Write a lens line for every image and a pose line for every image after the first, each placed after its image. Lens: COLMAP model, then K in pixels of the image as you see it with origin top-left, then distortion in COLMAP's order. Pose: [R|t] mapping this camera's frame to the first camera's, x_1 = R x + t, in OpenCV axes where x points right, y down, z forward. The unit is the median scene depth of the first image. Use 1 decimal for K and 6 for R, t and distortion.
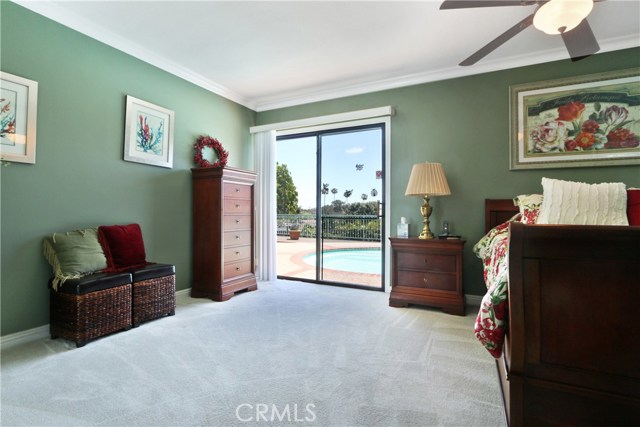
lens RADIAL K [[304.3, 0, 321.8], [0, 304.3, 209.2], [0, 0, 1]] dist [-0.012066, 0.001246]
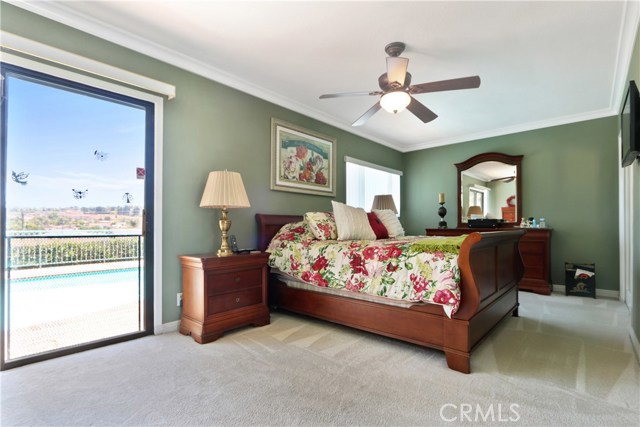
lens RADIAL K [[304.3, 0, 324.6], [0, 304.3, 227.3], [0, 0, 1]] dist [-0.012066, 0.001246]
pose [[0.284207, -0.010729, 0.958703, -0.468669], [-0.010413, 0.999844, 0.014276, -0.002779], [-0.958706, -0.014041, 0.284051, 0.490773]]
